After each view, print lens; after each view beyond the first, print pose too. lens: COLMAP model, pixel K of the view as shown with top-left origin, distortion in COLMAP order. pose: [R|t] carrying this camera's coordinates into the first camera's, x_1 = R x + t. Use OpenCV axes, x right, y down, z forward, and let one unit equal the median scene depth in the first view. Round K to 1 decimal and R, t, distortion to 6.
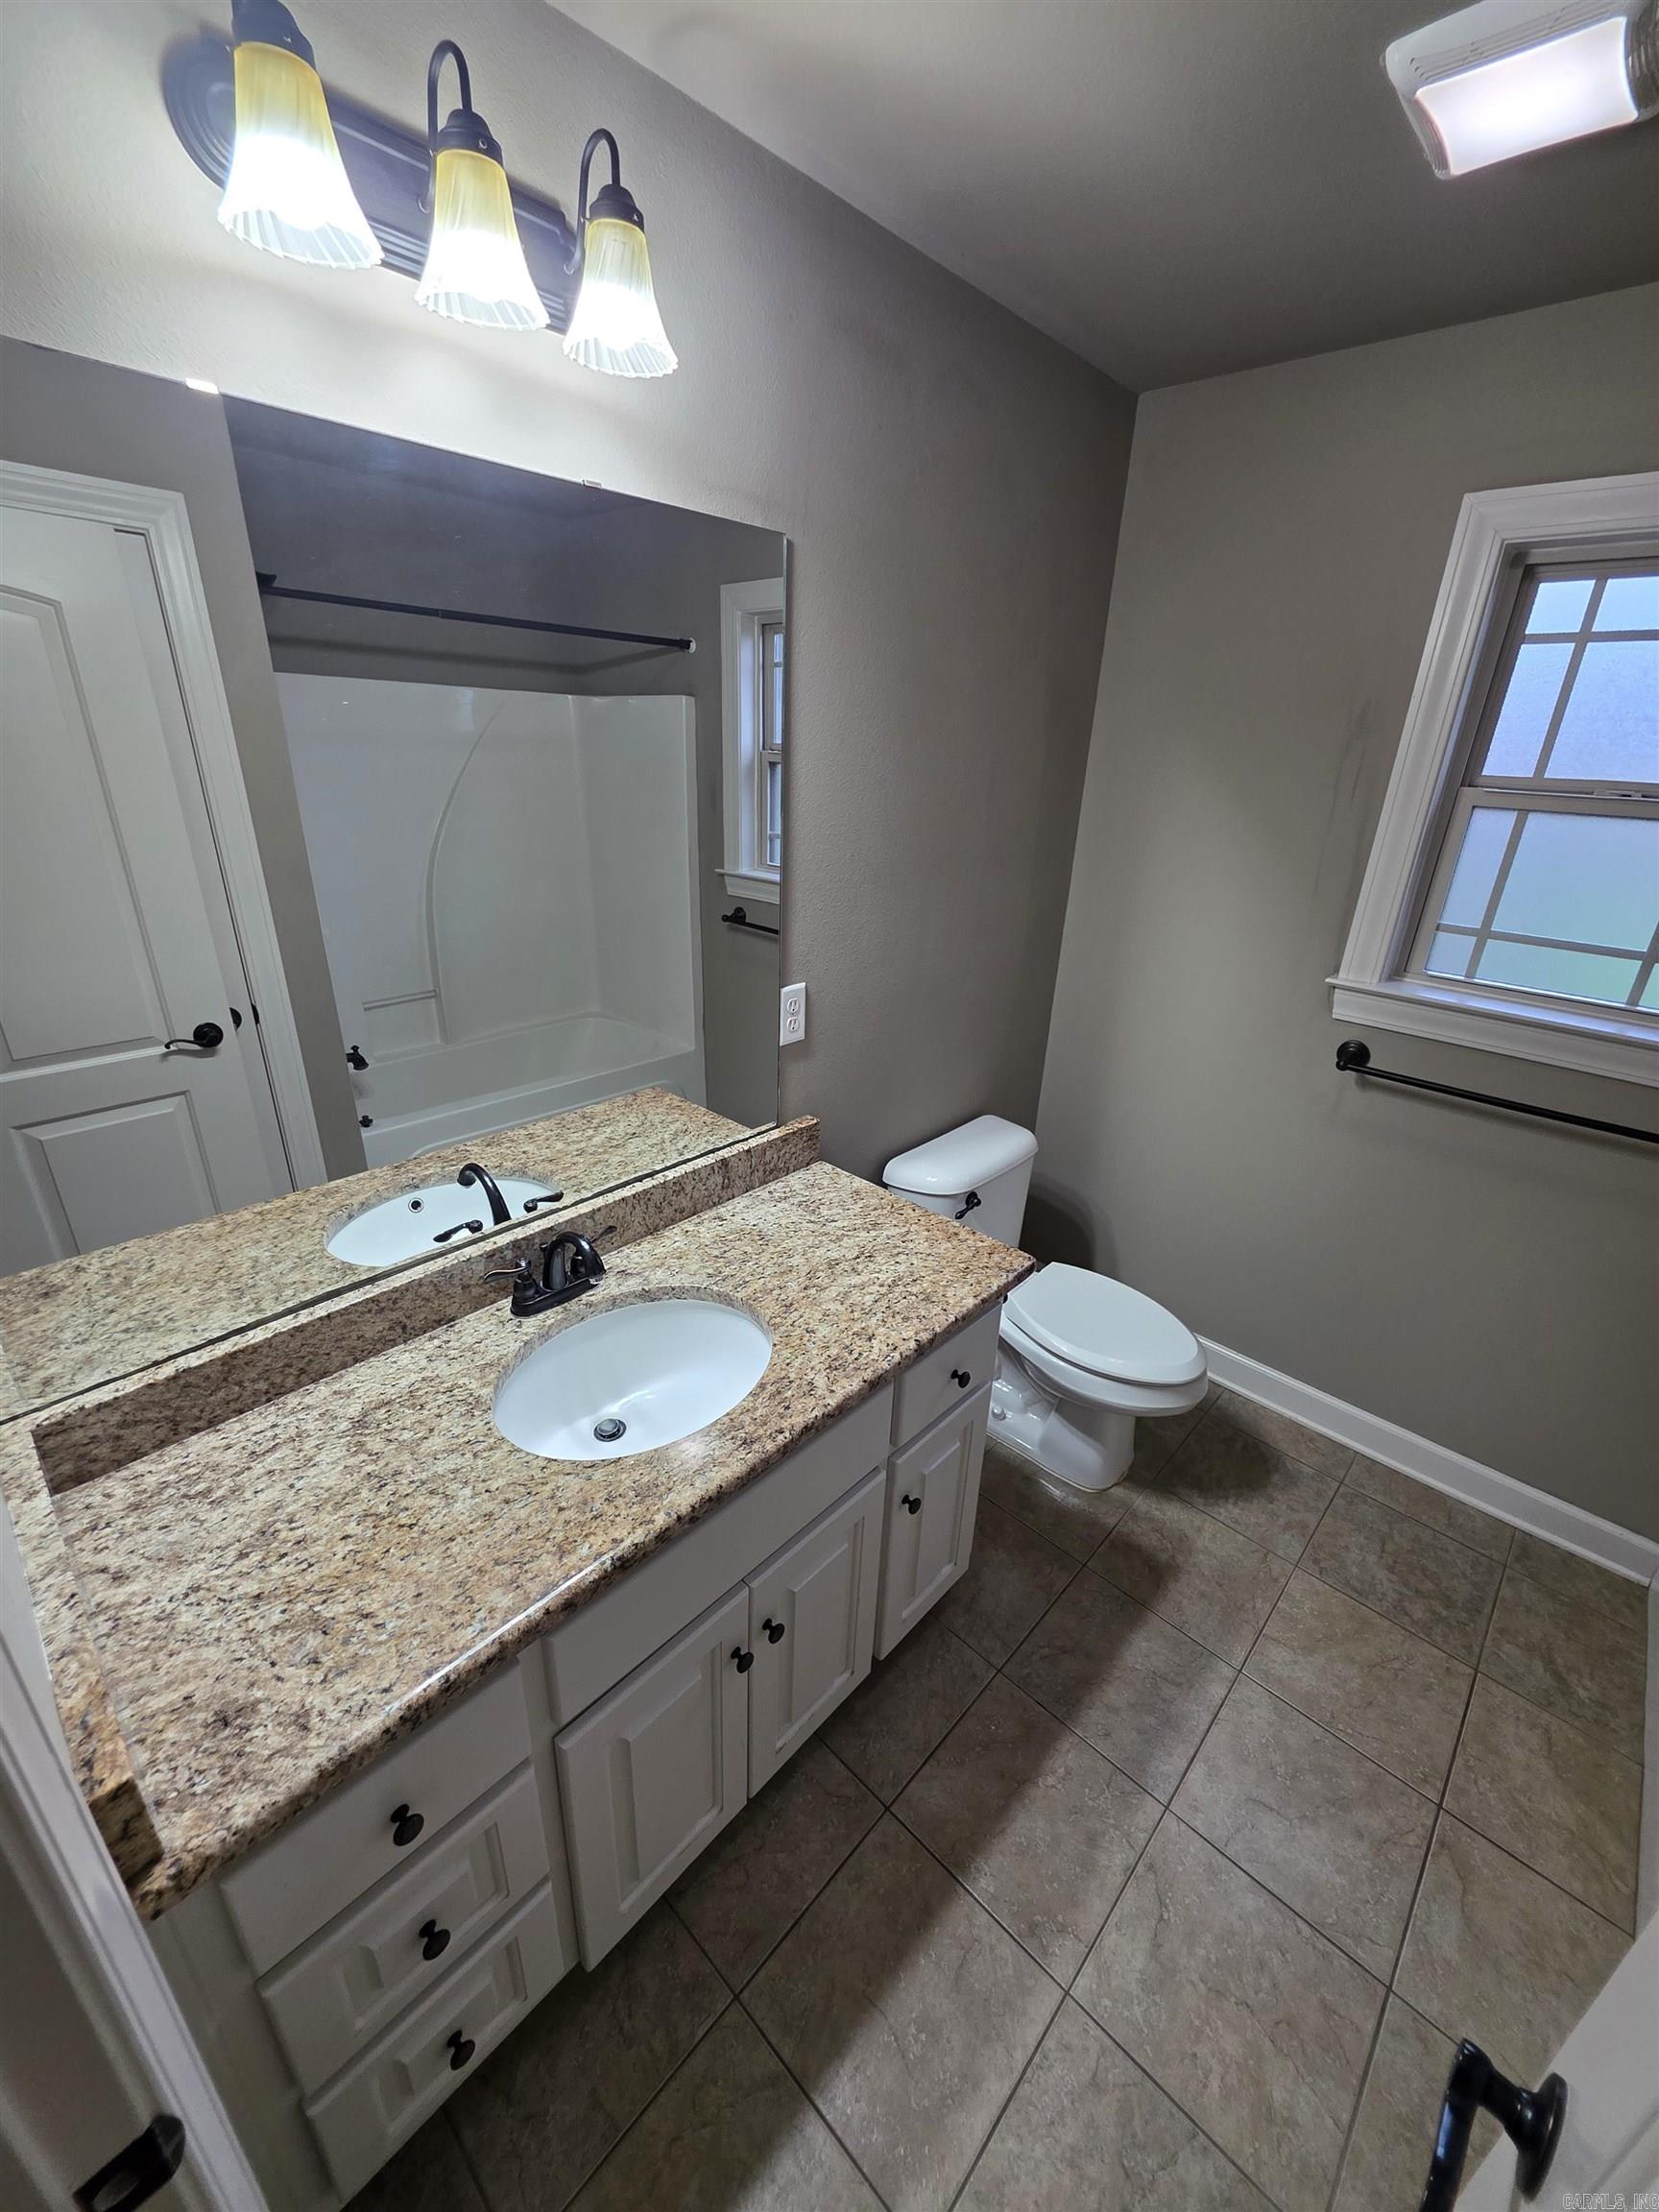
lens RADIAL K [[886.2, 0, 821.2], [0, 886.2, 1100.0], [0, 0, 1]] dist [0.002359, -0.000459]
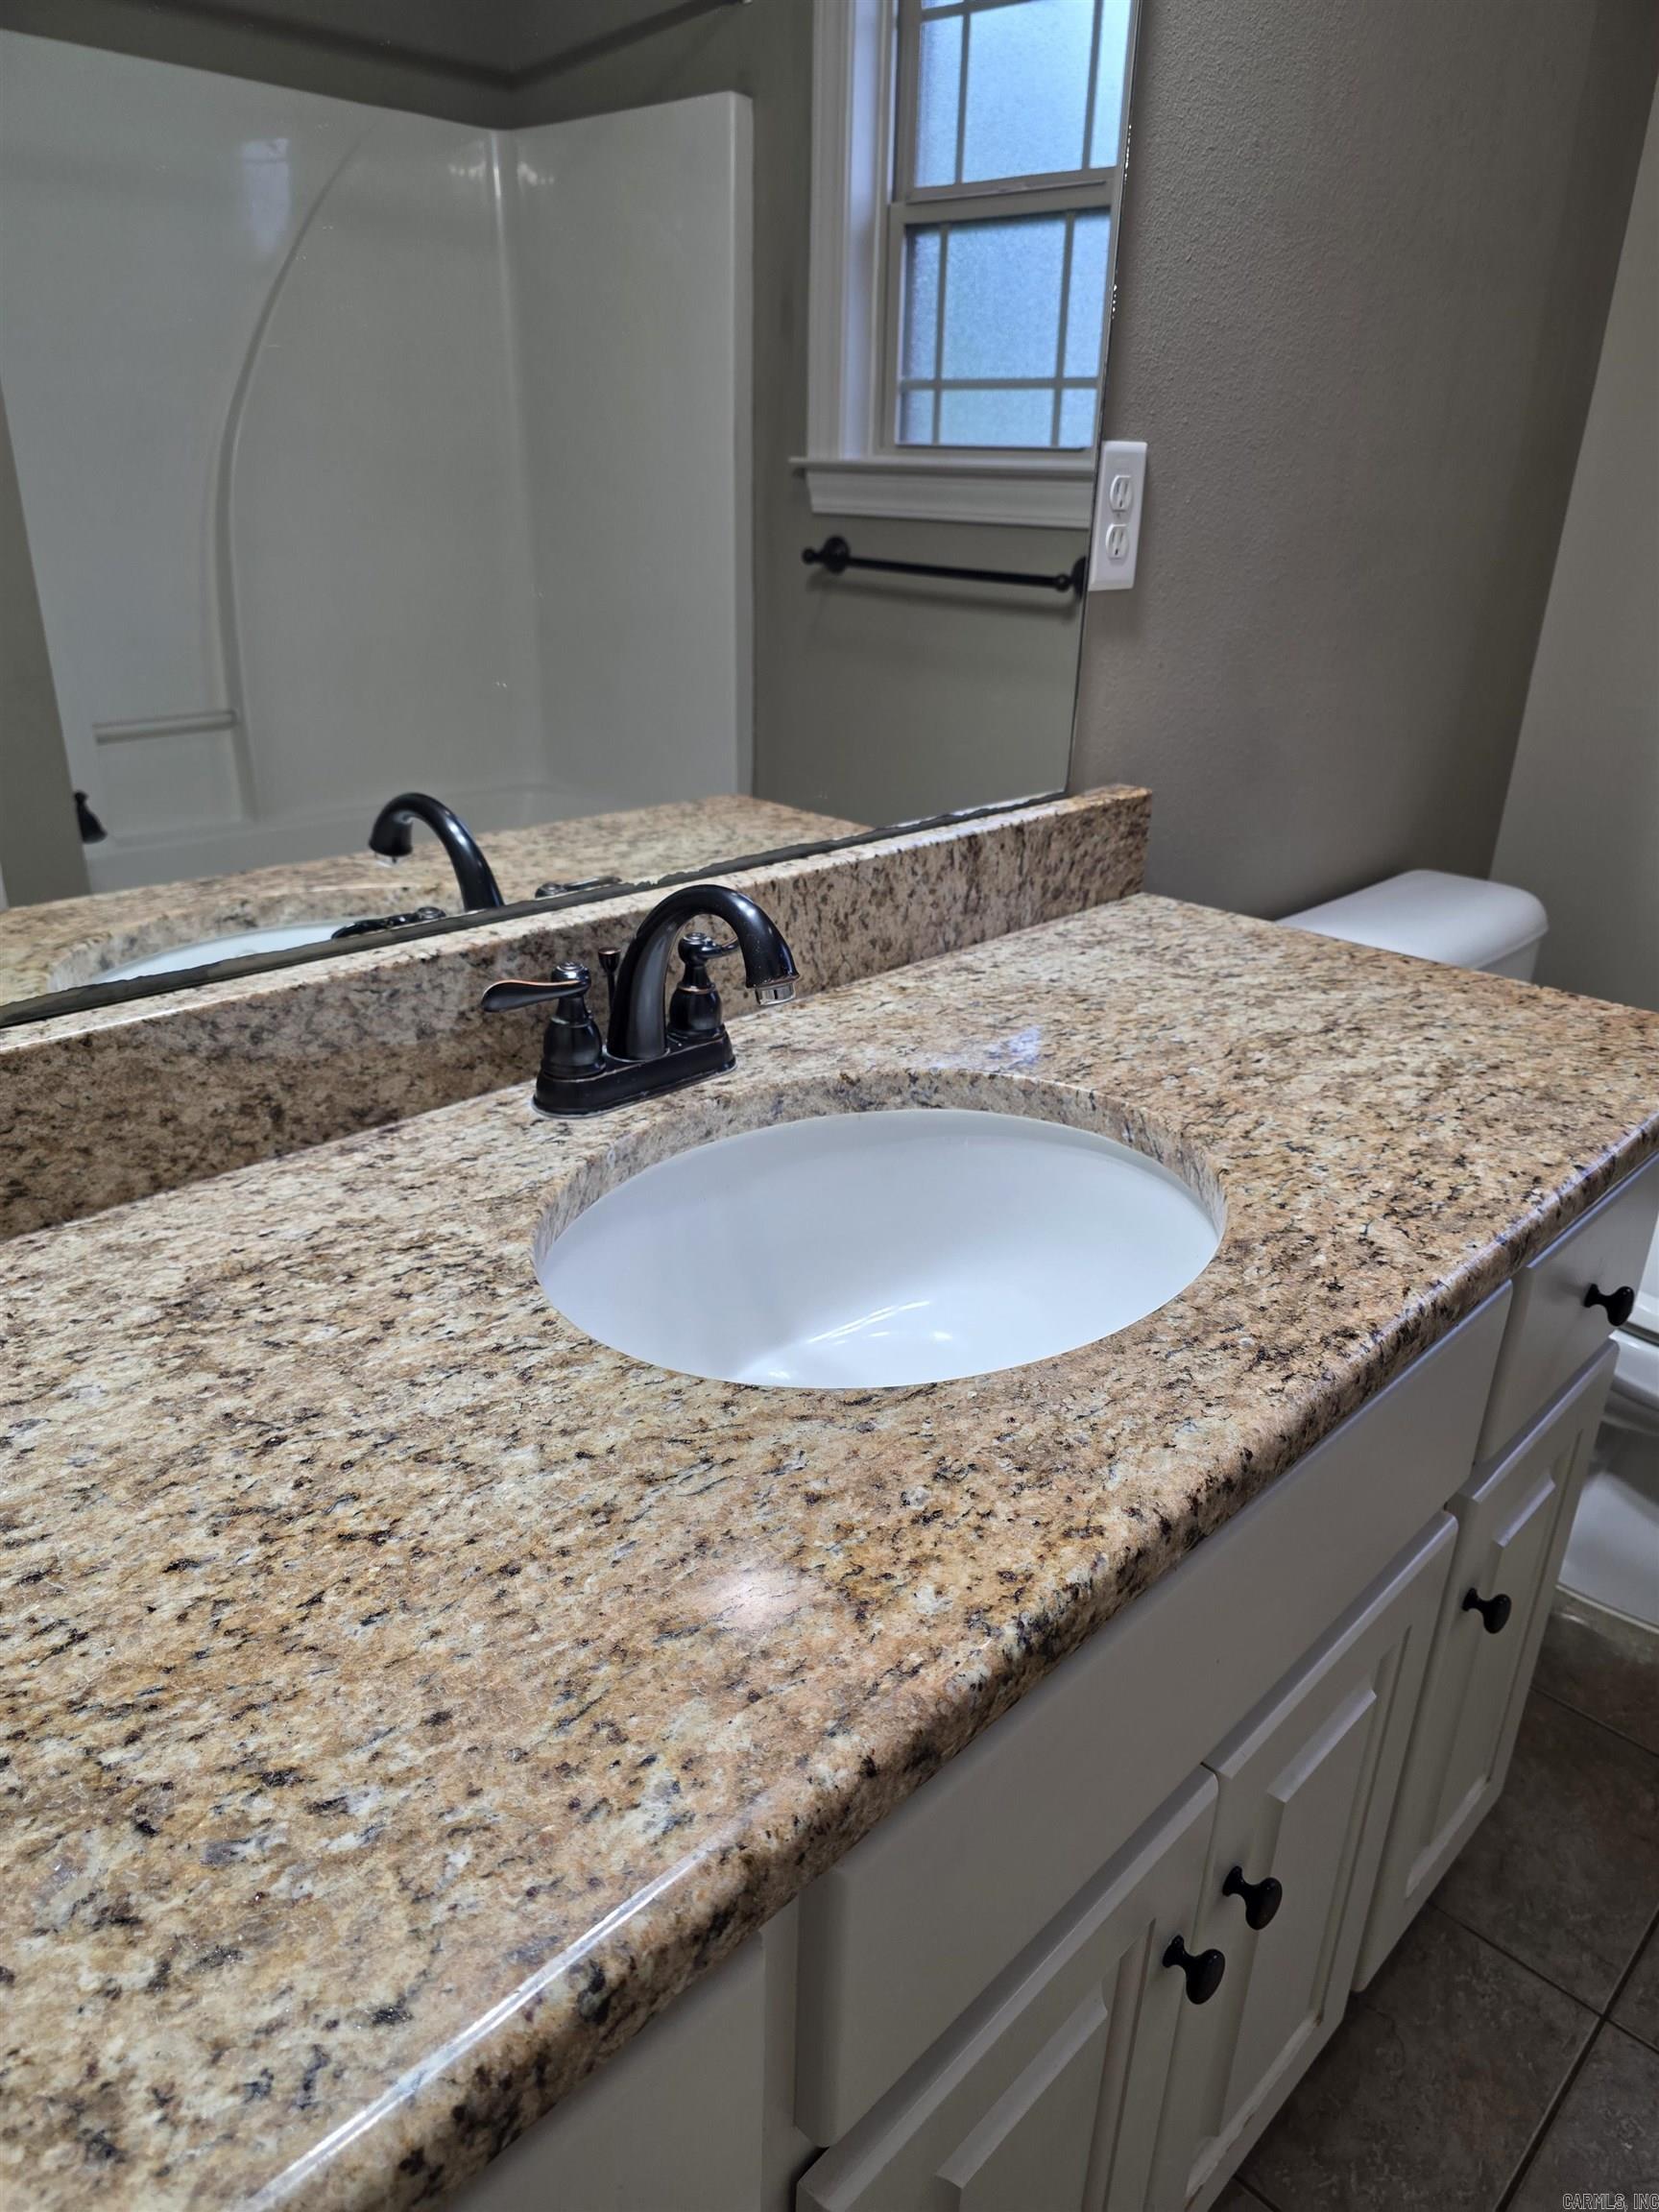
lens RADIAL K [[1506.3, 0, 839.5], [0, 1506.3, 1119.6], [0, 0, 1]] dist [0.039584, -0.040660]
pose [[0.999978, -0.004957, -0.004357, -0.237208], [0.005049, 0.999760, 0.021315, 0.259053], [0.004251, -0.021336, 0.999763, 0.366850]]
